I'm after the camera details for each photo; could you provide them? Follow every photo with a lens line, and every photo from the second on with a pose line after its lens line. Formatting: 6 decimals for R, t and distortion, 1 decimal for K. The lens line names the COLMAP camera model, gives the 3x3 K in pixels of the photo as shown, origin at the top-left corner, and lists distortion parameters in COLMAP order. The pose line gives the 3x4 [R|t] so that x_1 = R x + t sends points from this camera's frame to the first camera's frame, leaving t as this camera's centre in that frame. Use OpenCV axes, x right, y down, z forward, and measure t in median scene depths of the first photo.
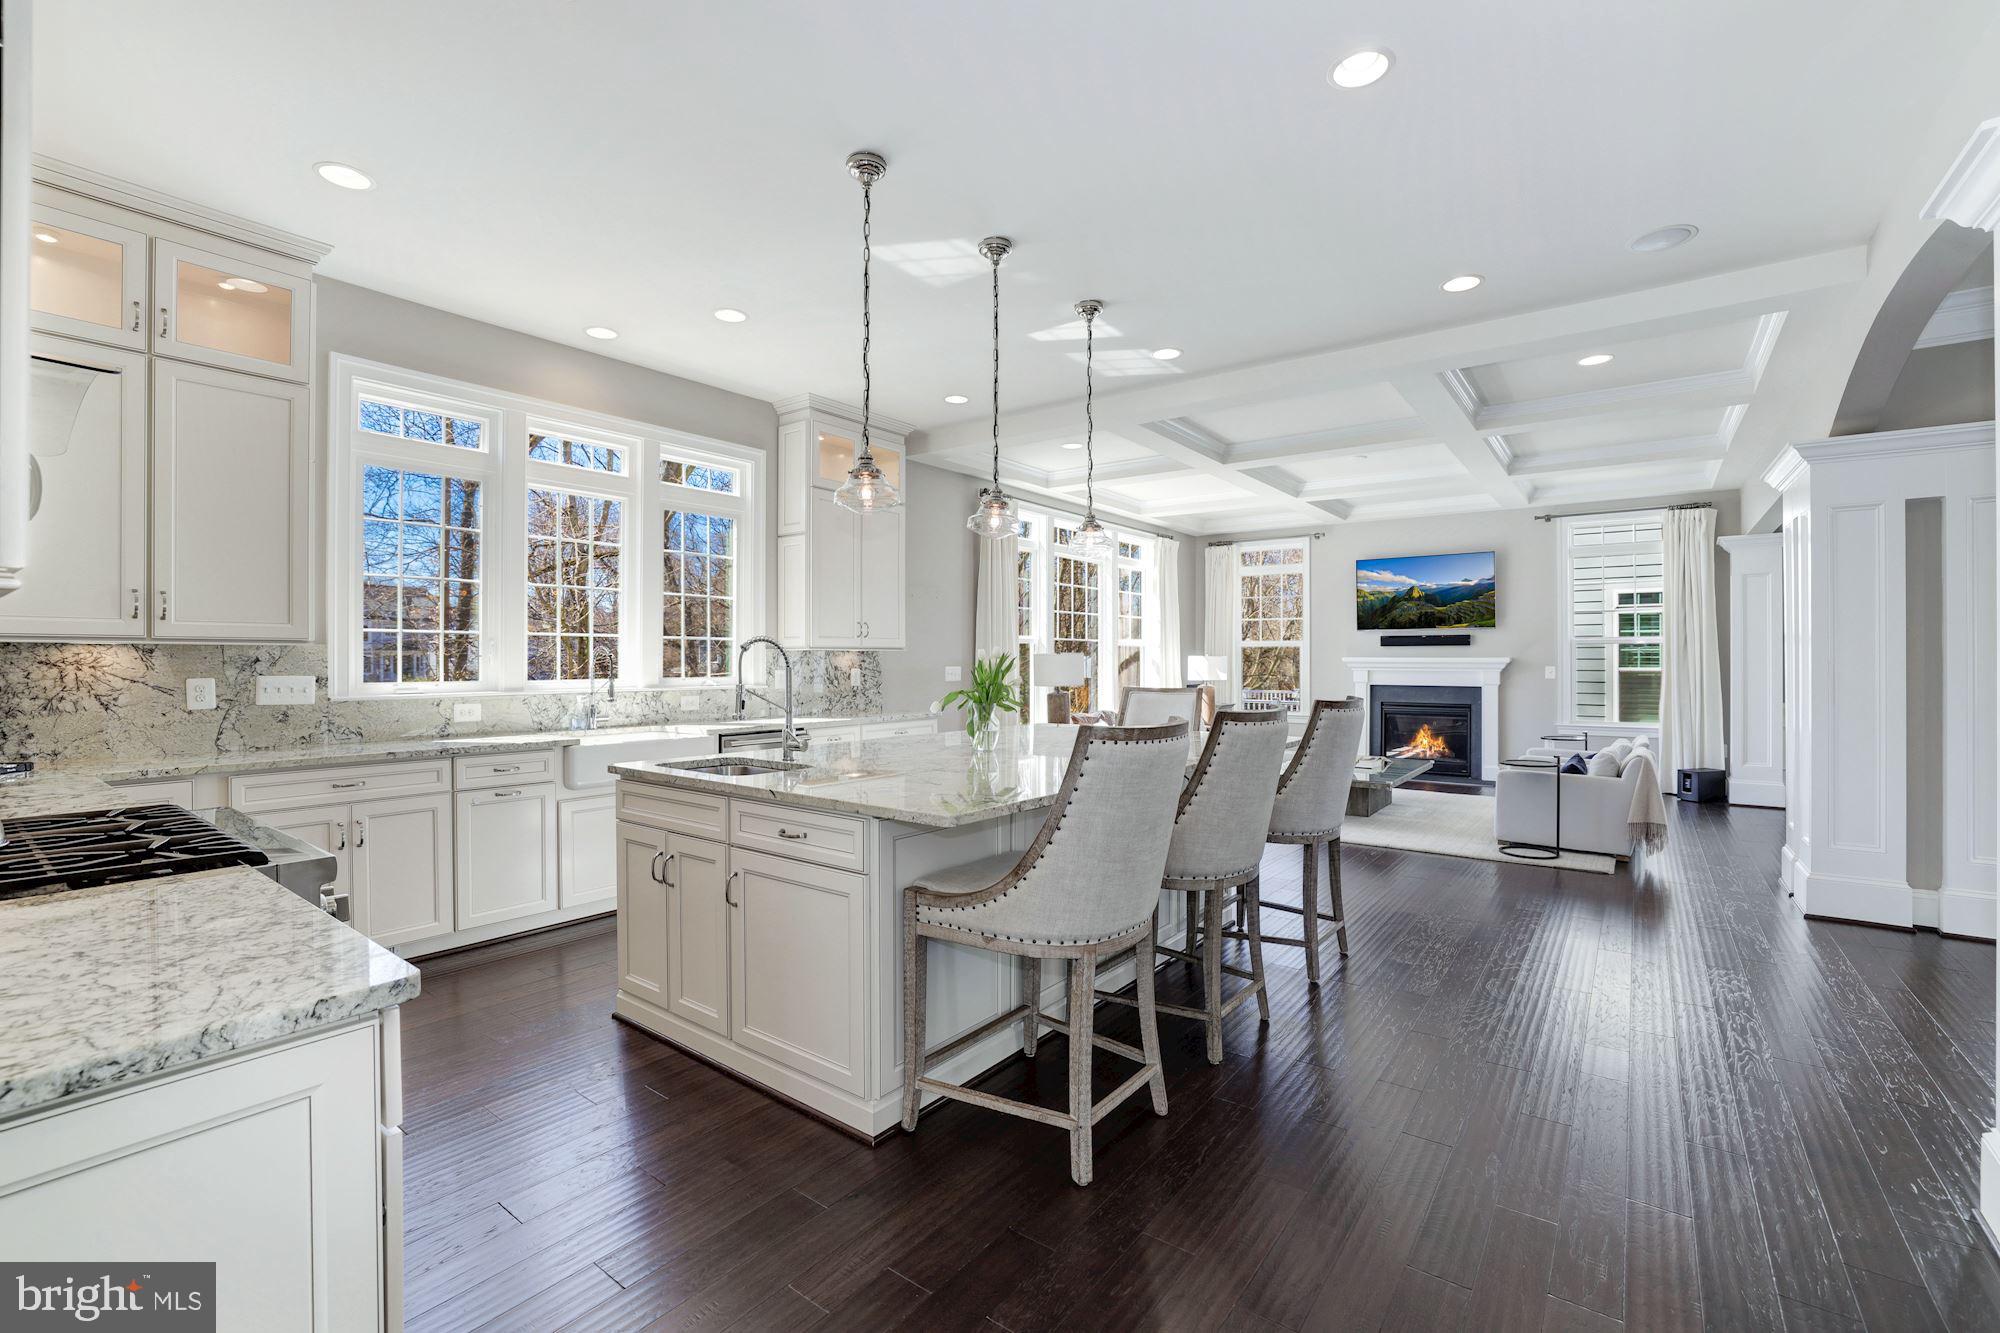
lens RADIAL K [[862.0, 0, 1000.3], [0, 862.0, 661.2], [0, 0, 1]] dist [-0.051262, 0.018028]
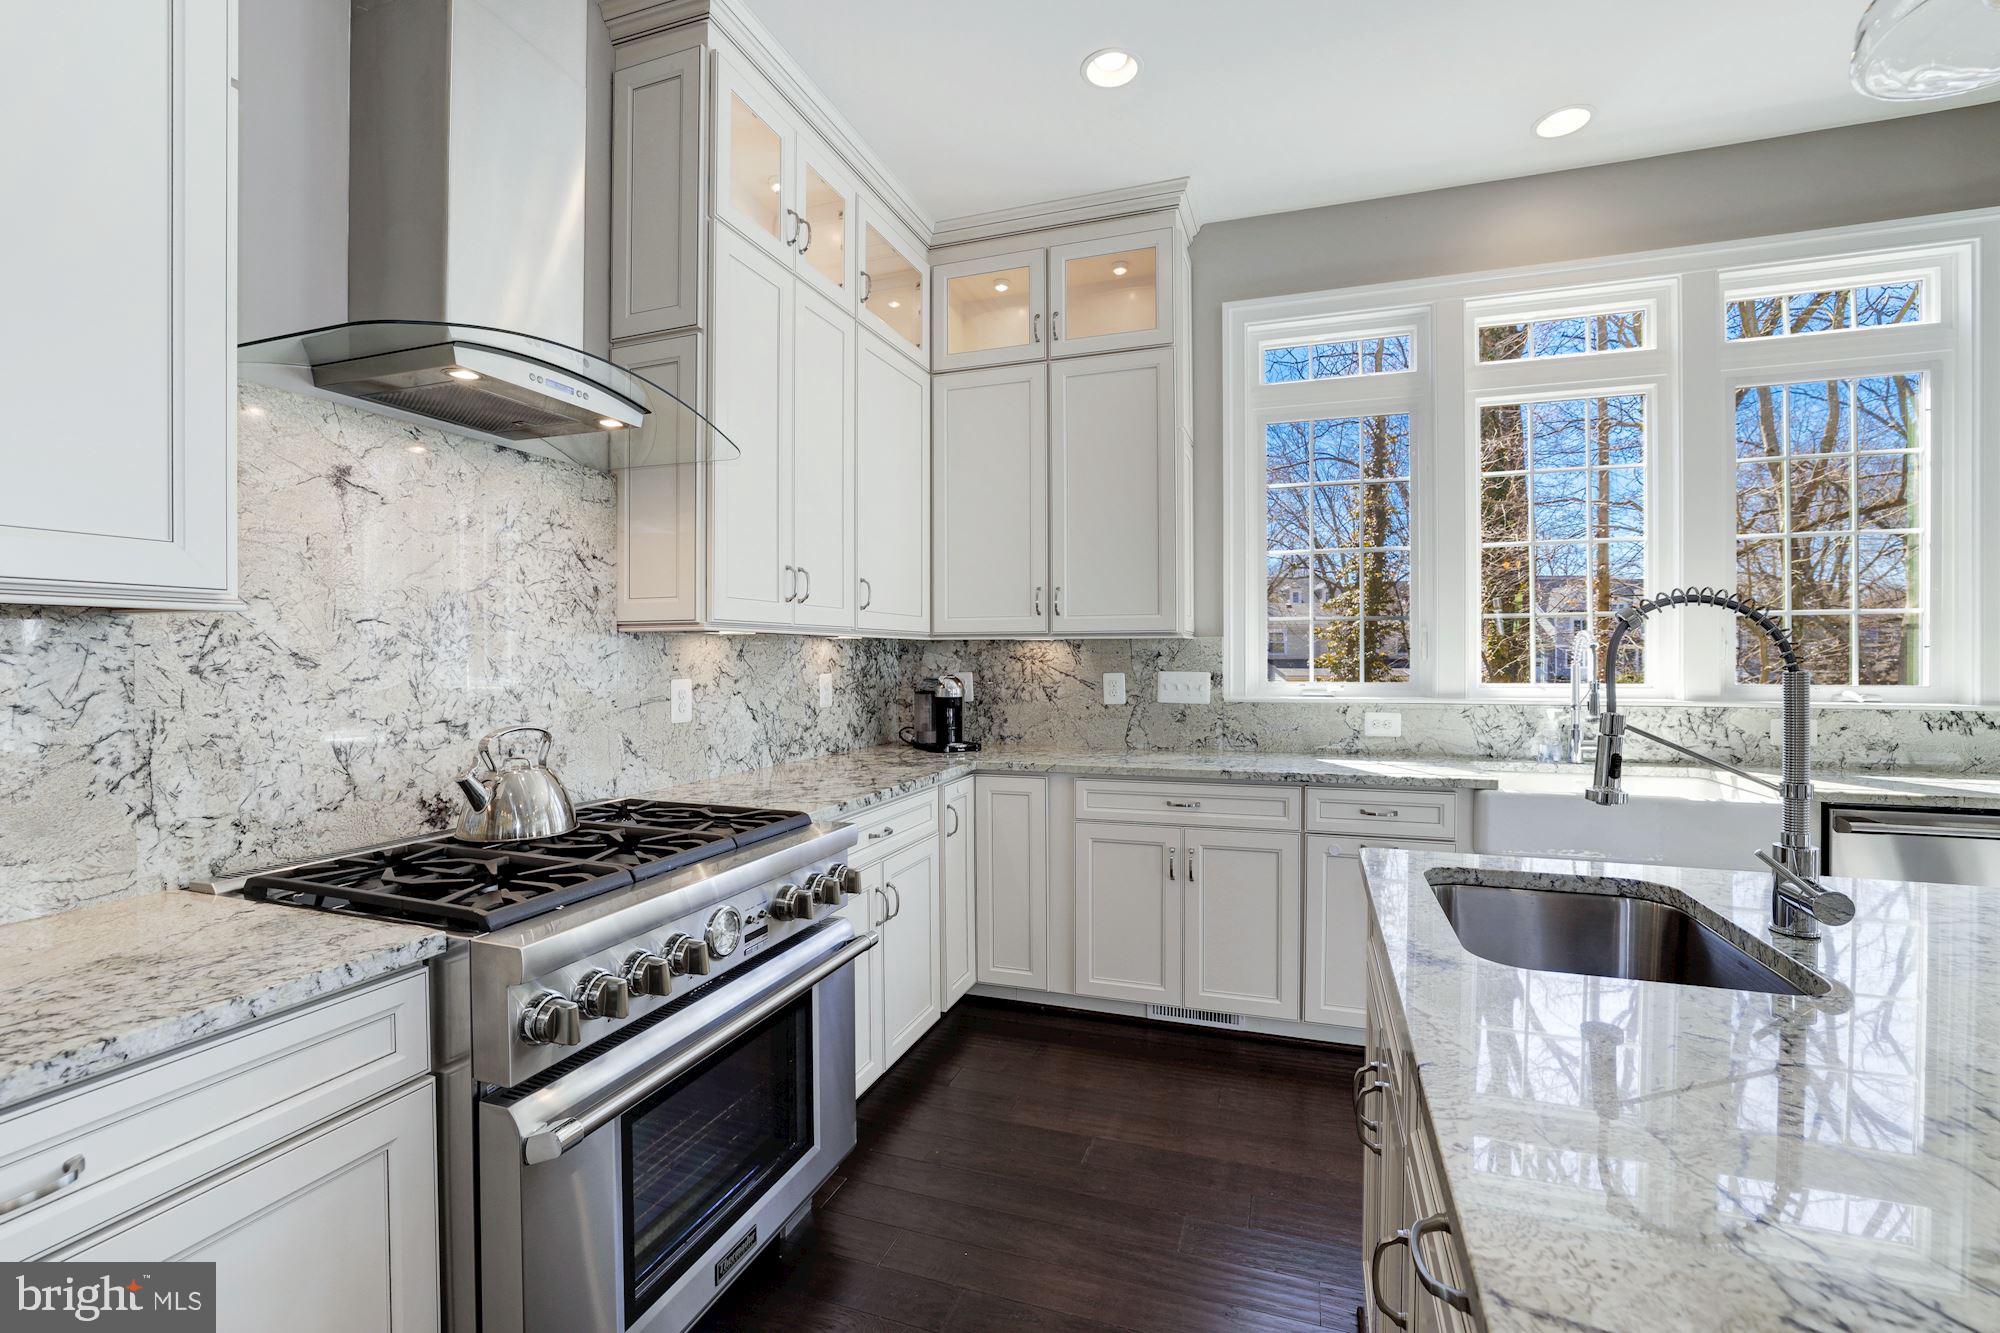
lens RADIAL K [[862.0, 0, 1000.3], [0, 862.0, 661.2], [0, 0, 1]] dist [-0.051262, 0.018028]
pose [[0.304989, 0.004271, -0.952346, -0.017278], [0.001452, 0.999987, 0.004950, 0.000906], [0.952355, -0.002893, 0.304978, 0.507048]]
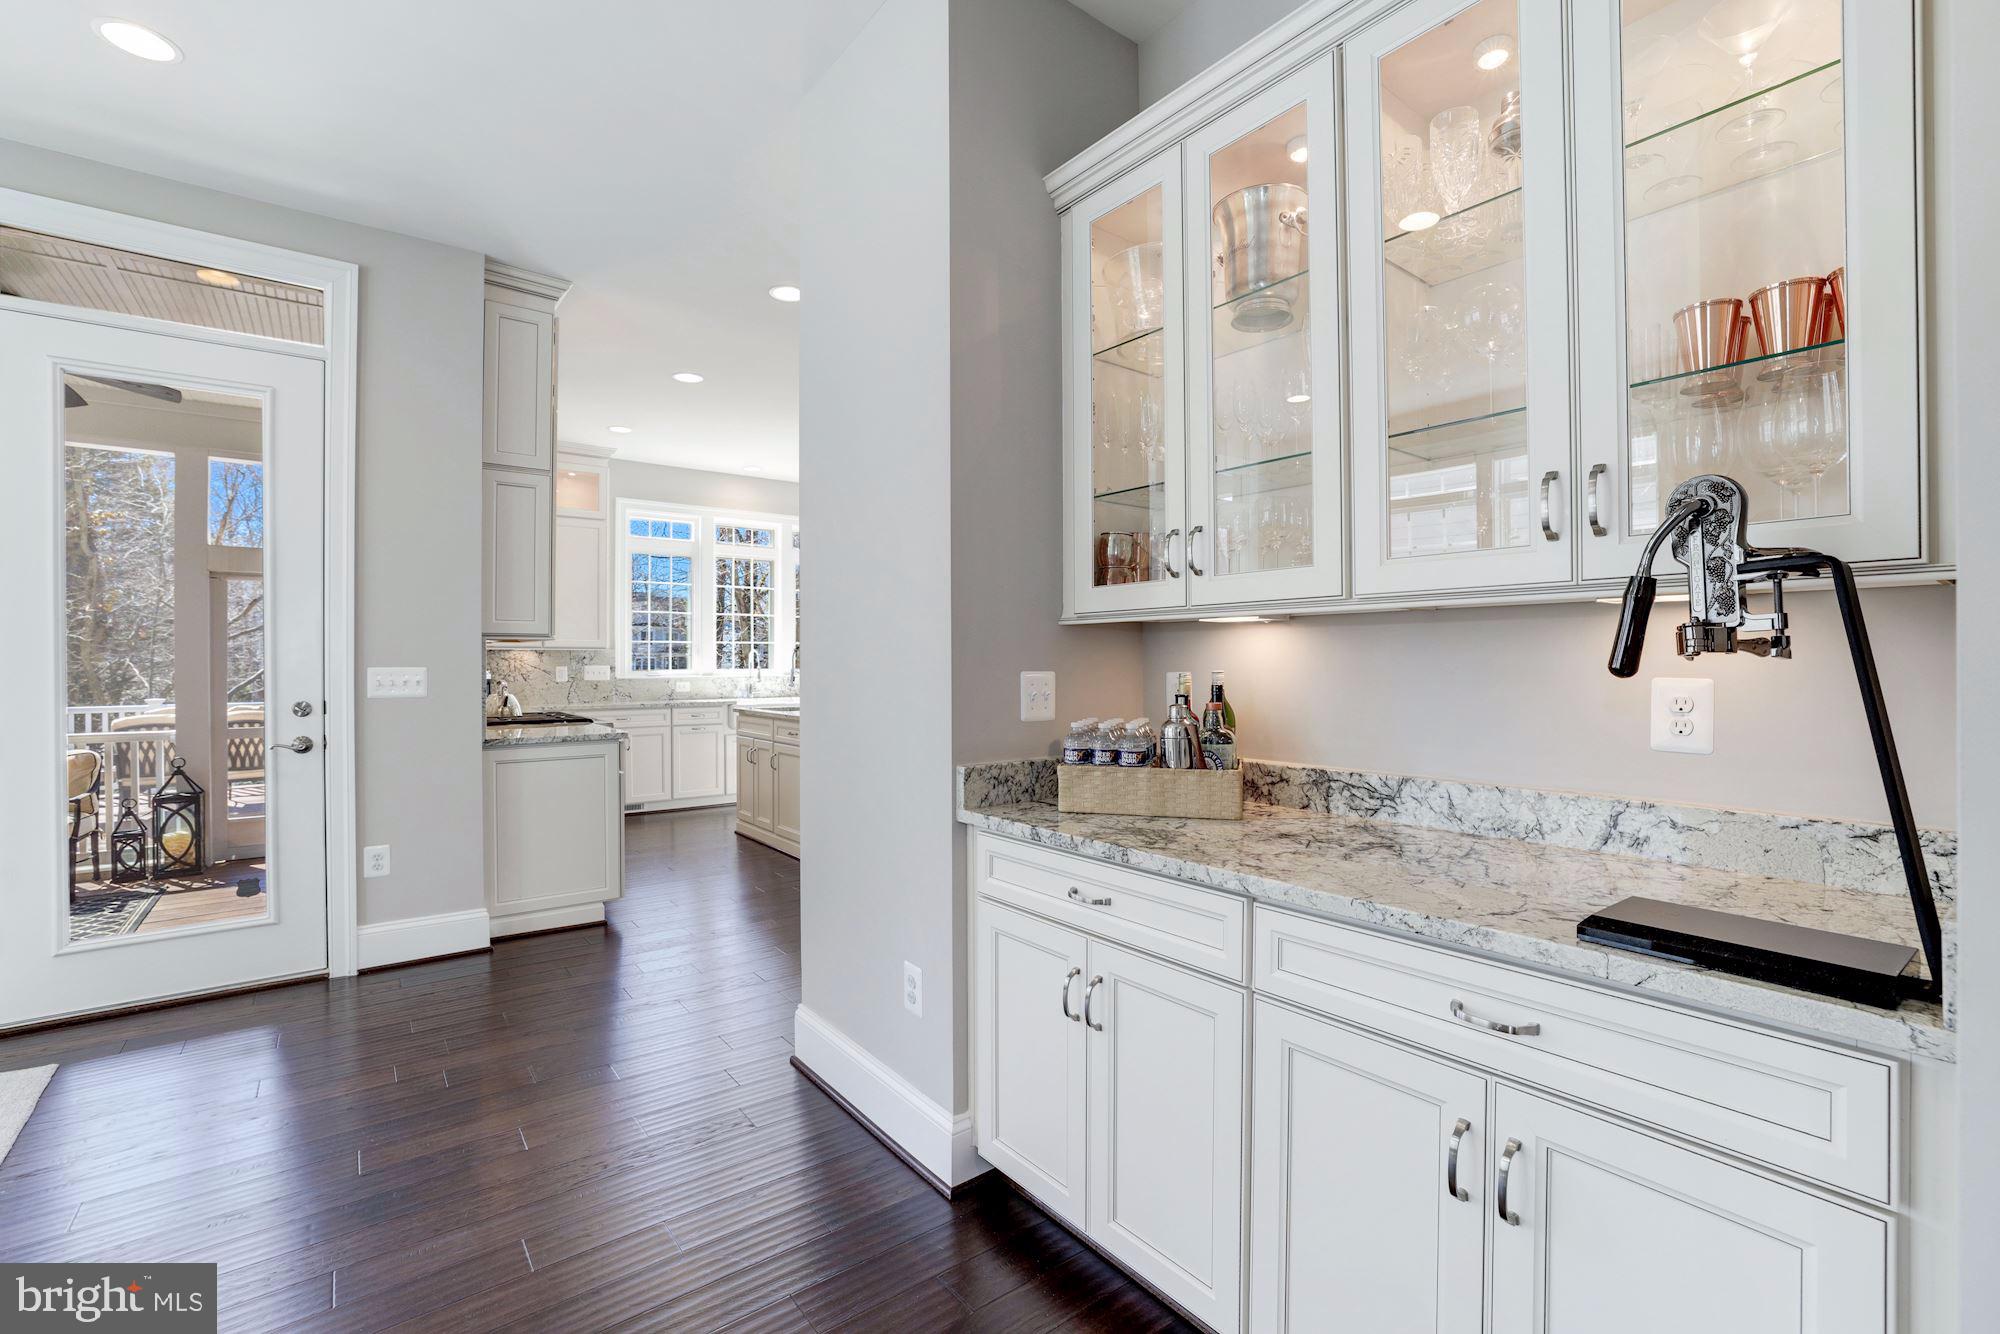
lens RADIAL K [[862.0, 0, 1000.3], [0, 862.0, 661.7], [0, 0, 1]] dist [-0.051262, 0.018028]
pose [[0.967078, -0.000833, -0.254479, 0.558123], [0.000557, 0.999999, -0.001156, 0.010730], [0.254480, 0.000977, 0.967078, -0.677280]]
